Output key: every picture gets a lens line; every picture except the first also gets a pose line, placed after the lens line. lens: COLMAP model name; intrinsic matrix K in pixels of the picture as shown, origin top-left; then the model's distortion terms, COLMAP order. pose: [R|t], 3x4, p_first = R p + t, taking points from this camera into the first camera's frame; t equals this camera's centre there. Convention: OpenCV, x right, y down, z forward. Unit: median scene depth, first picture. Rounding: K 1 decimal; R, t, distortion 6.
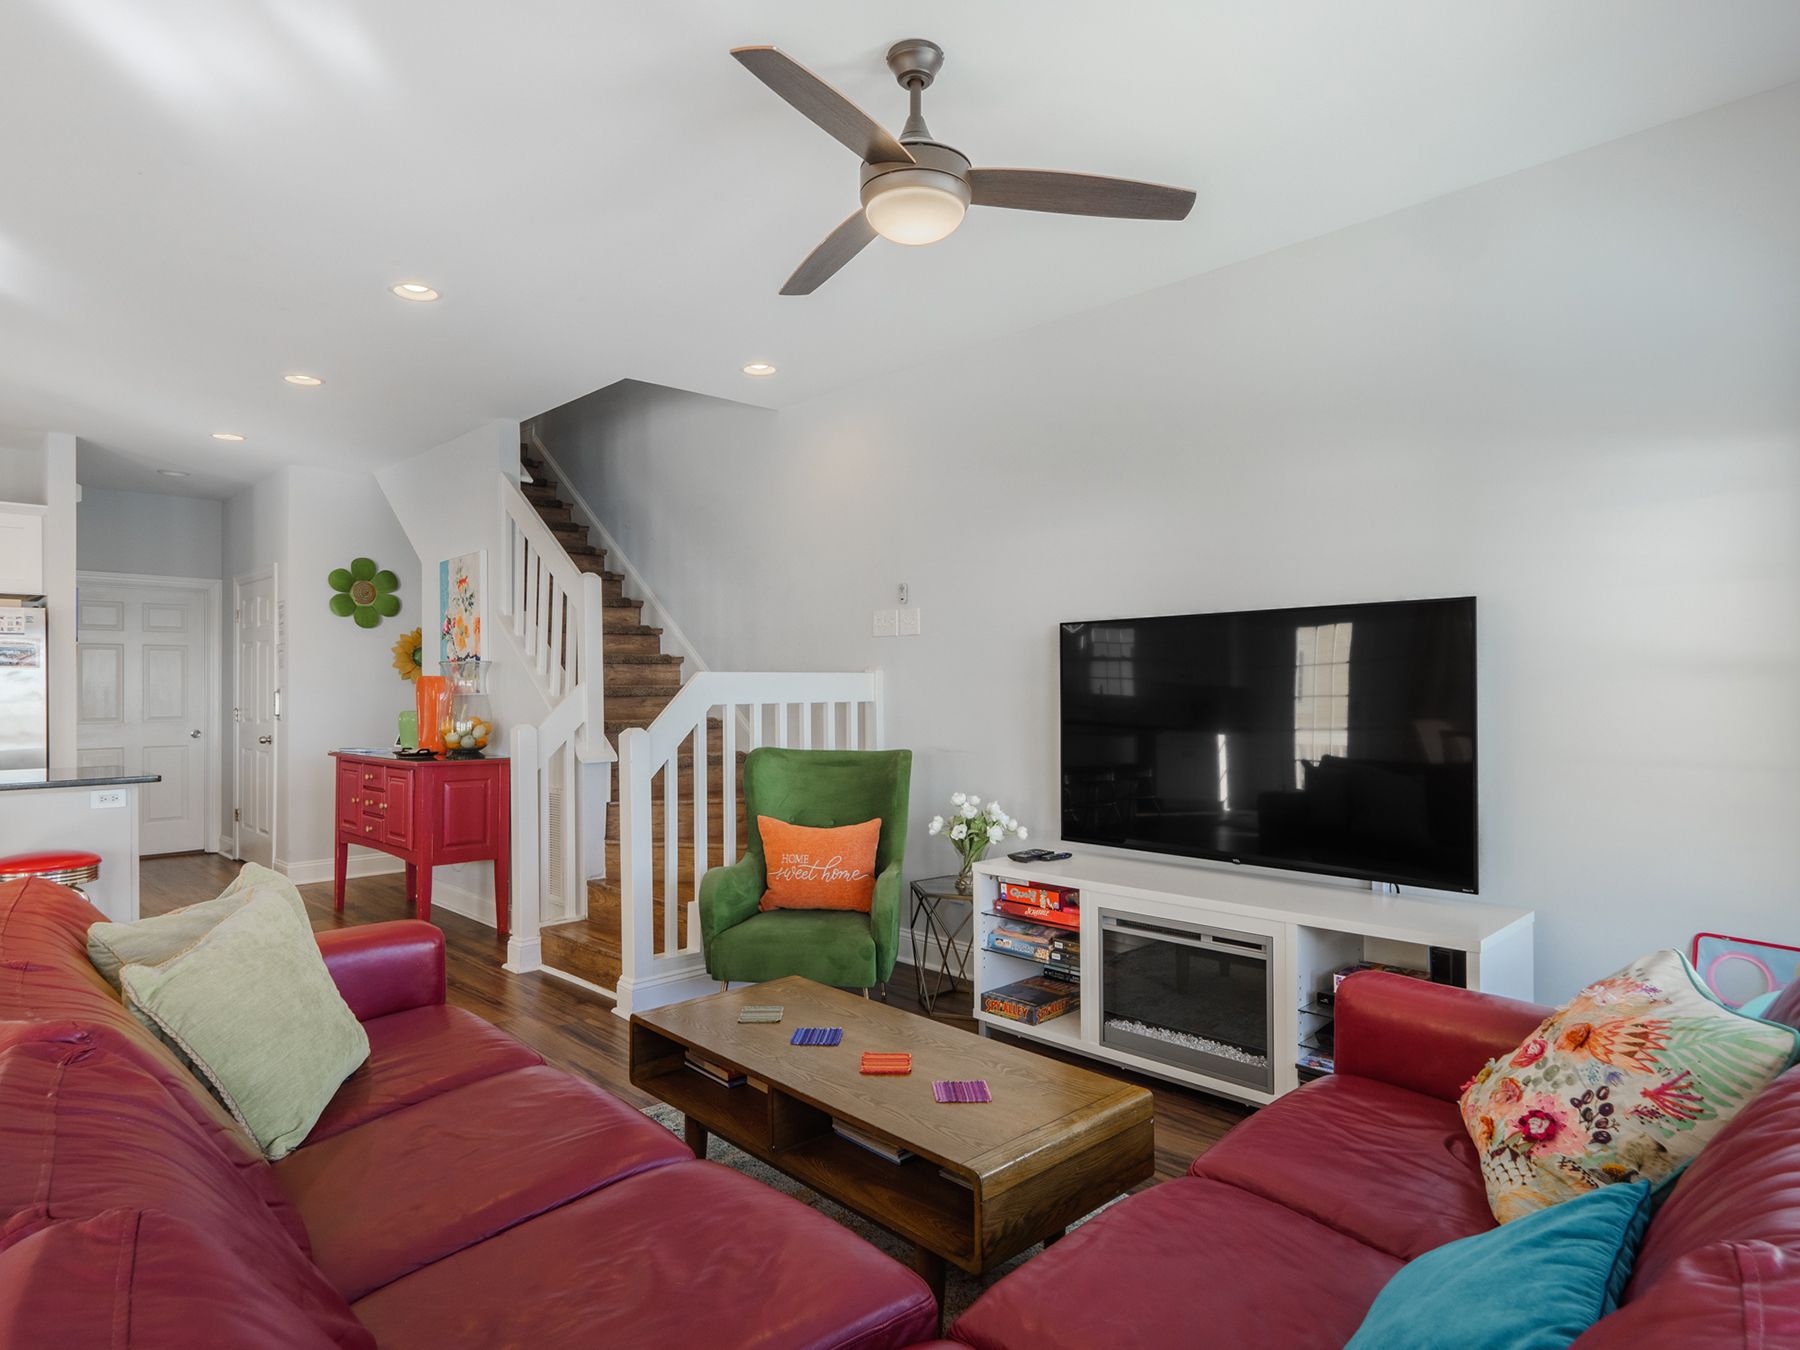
lens RADIAL K [[1057.0, 0, 896.9], [0, 1057.0, 690.4], [0, 0, 1]] dist [0.001014, 0.000531]
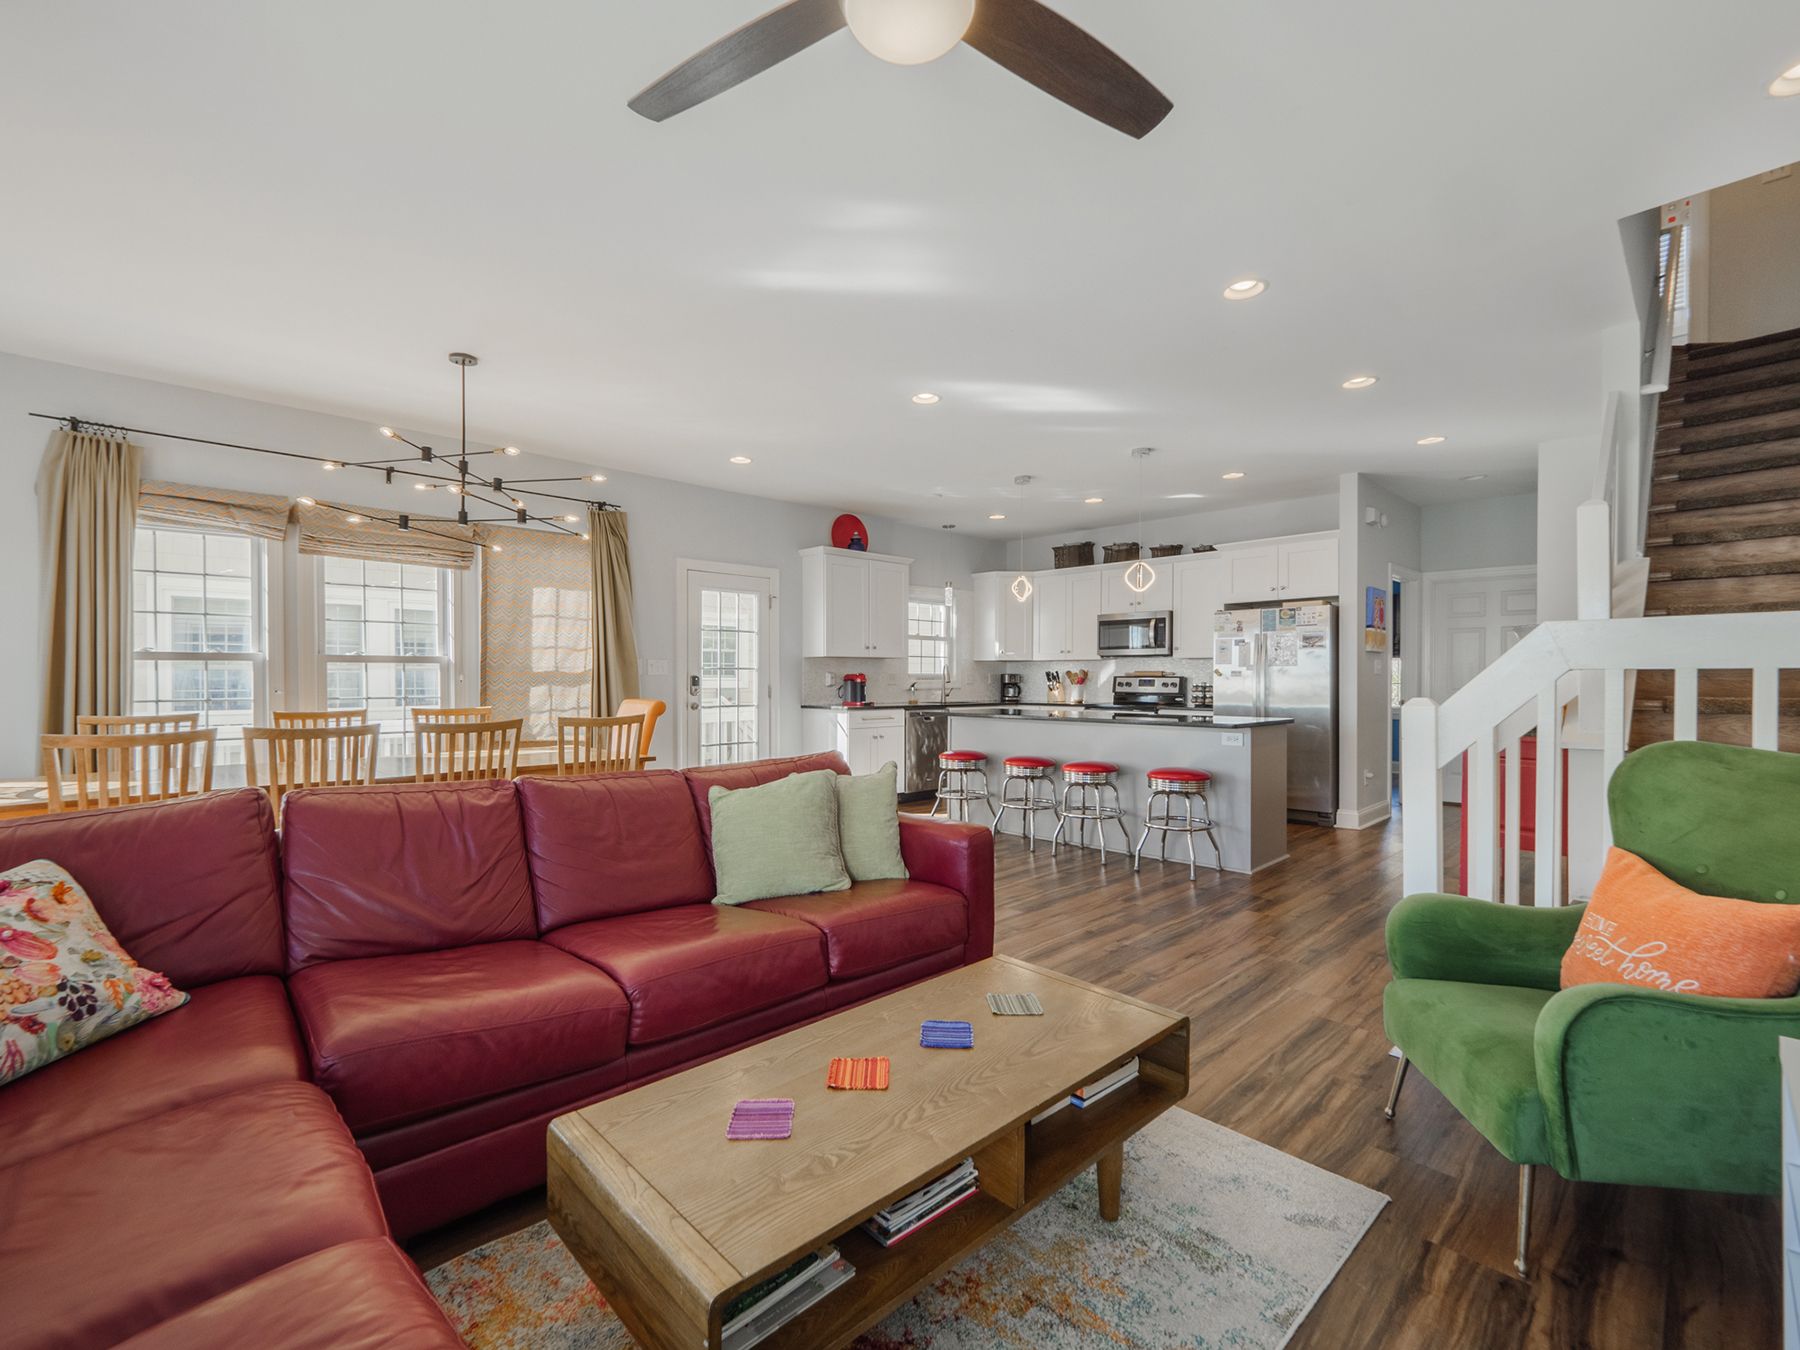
lens RADIAL K [[818.5, 0, 866.9], [0, 818.5, 684.9], [0, 0, 1]] dist [-0.011644, -0.000367]
pose [[-0.009182, 0.011273, -0.999894, 0.221180], [0.002110, 0.999934, 0.011255, 0.011155], [0.999956, -0.002007, -0.009206, 0.359618]]
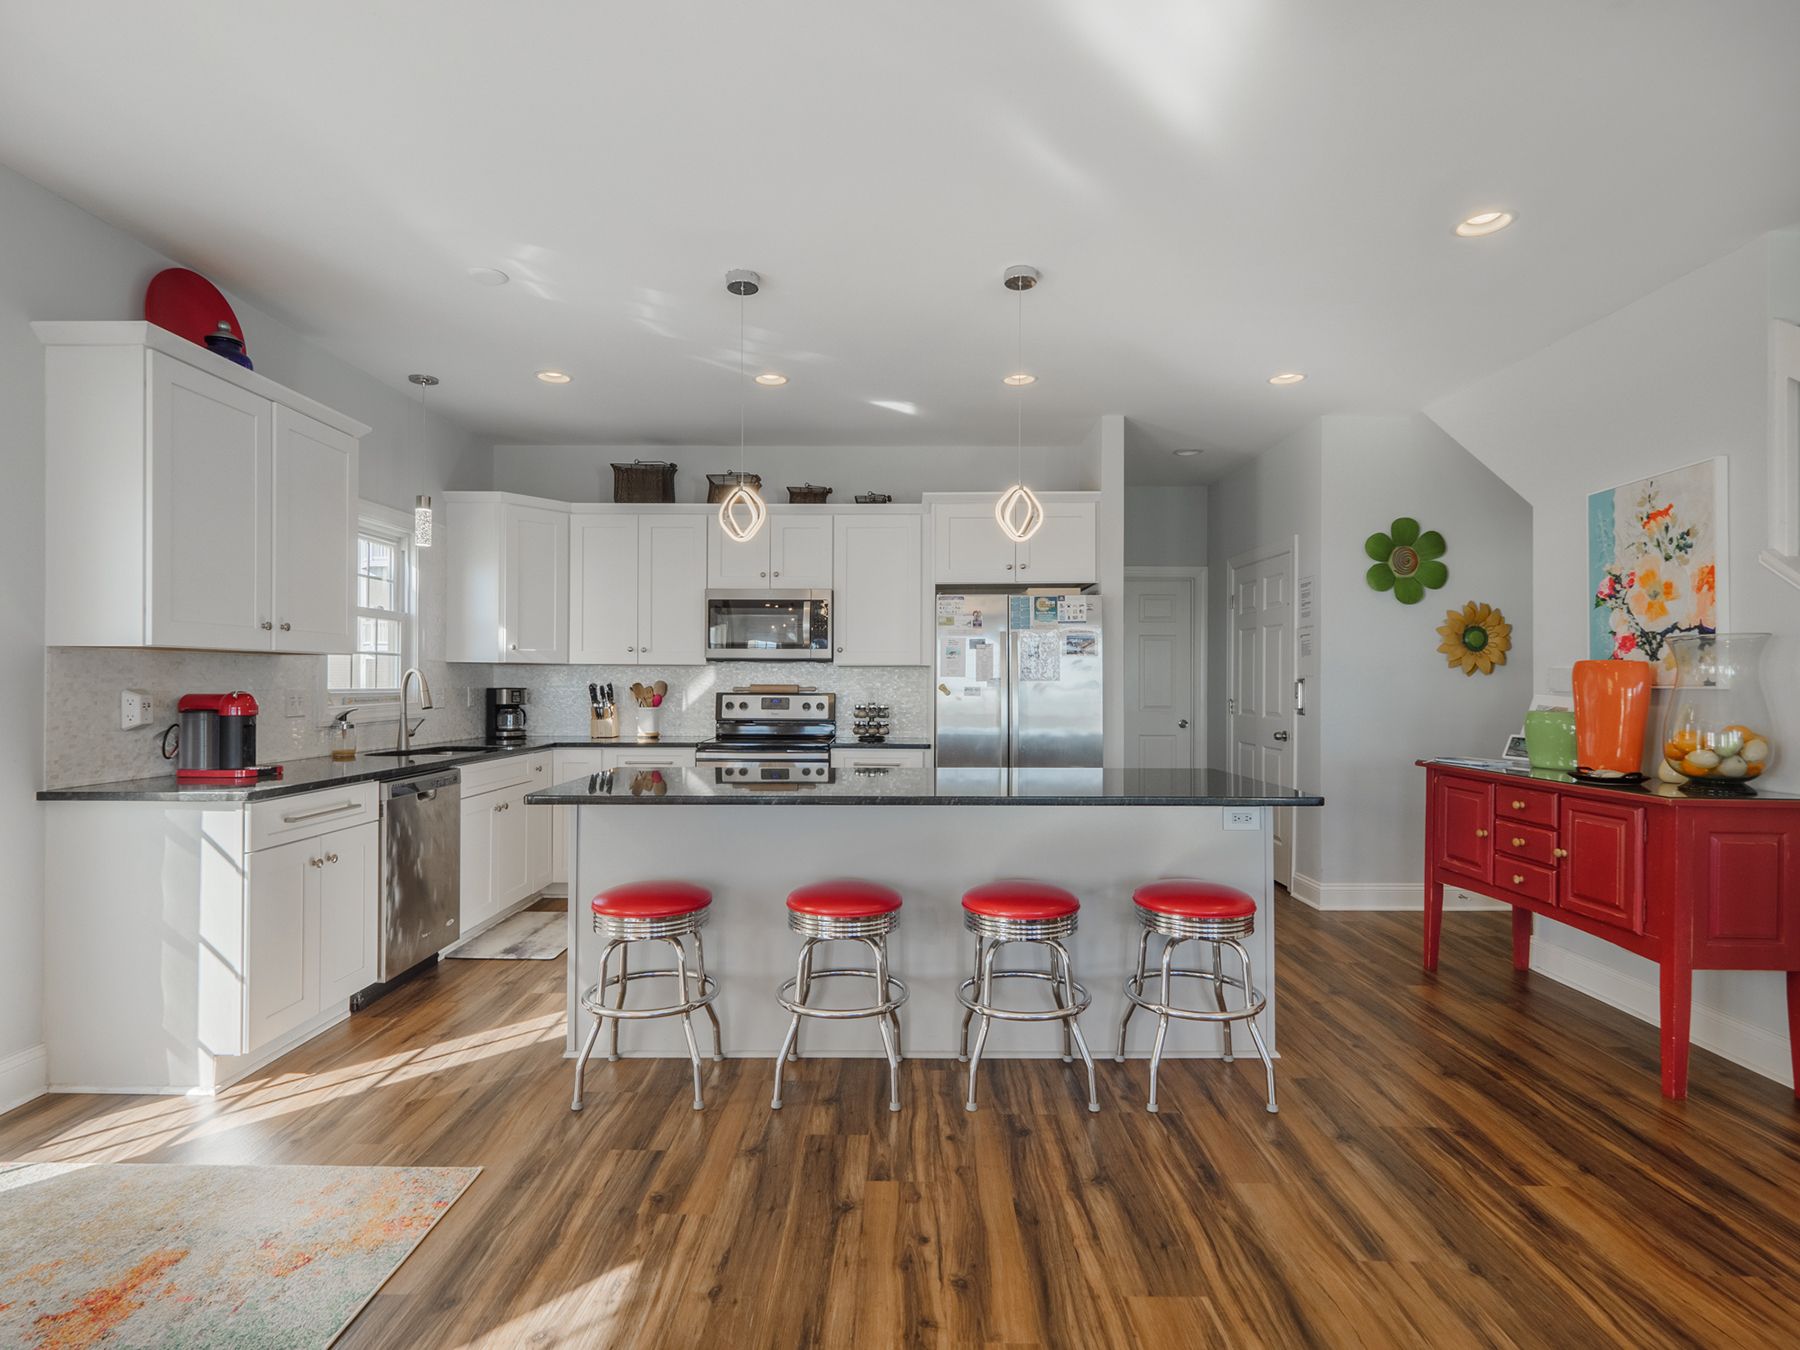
lens RADIAL K [[913.1, 0, 902.3], [0, 913.1, 679.5], [0, 0, 1]] dist [0.002531, -0.003444]
pose [[0.723351, 0.002712, -0.690476, -0.314603], [-0.002778, 0.999996, 0.001018, -0.000514], [0.690475, 0.001182, 0.723355, 0.234835]]
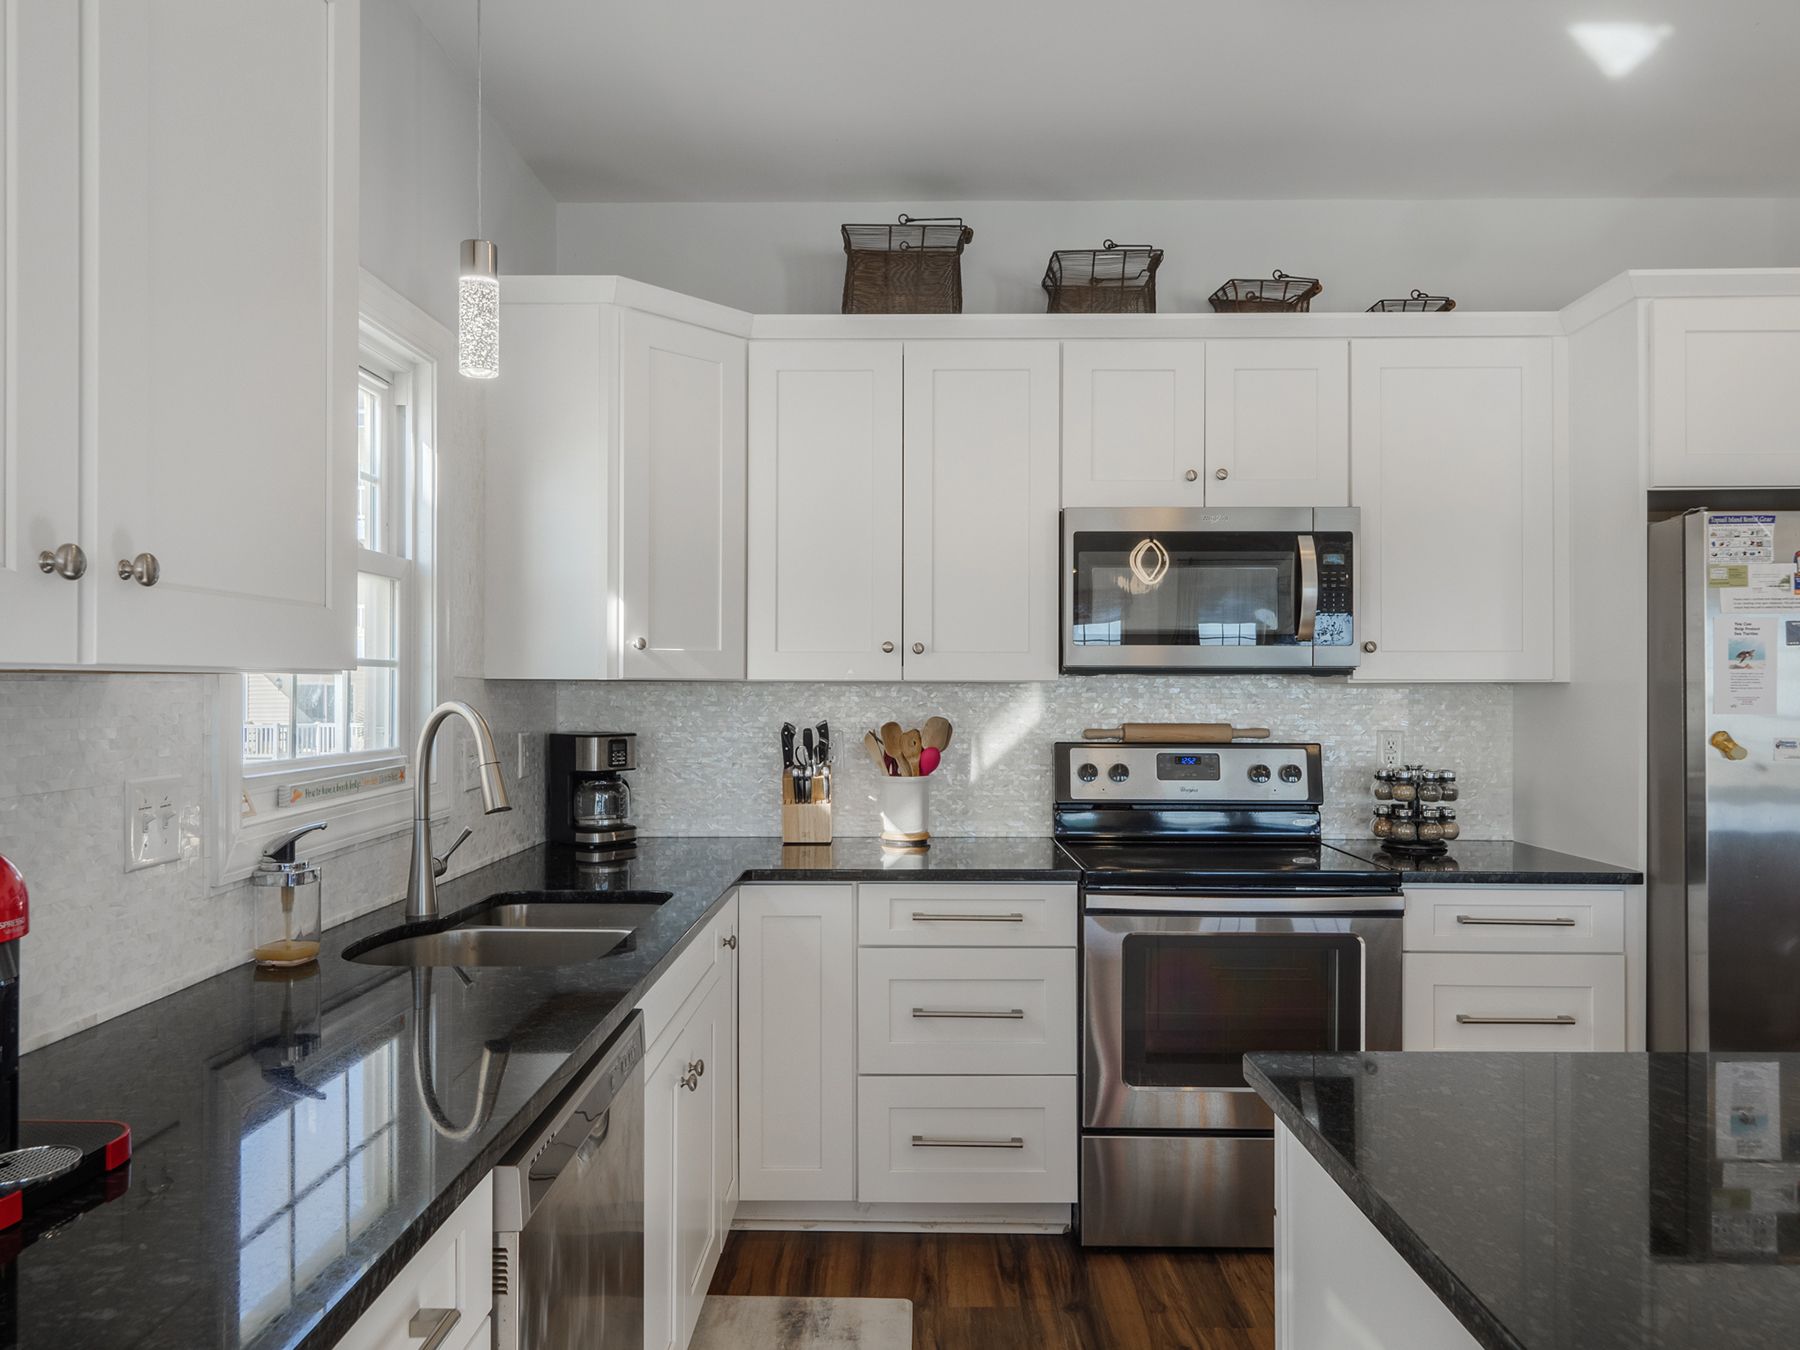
lens RADIAL K [[1233.0, 0, 892.7], [0, 1233.0, 683.5], [0, 0, 1]] dist [0.006687, 0.000606]
pose [[0.710768, 0.002080, -0.703423, -0.703527], [-0.000362, 0.999997, 0.002591, -0.012680], [0.703426, -0.001587, 0.710767, 0.314015]]
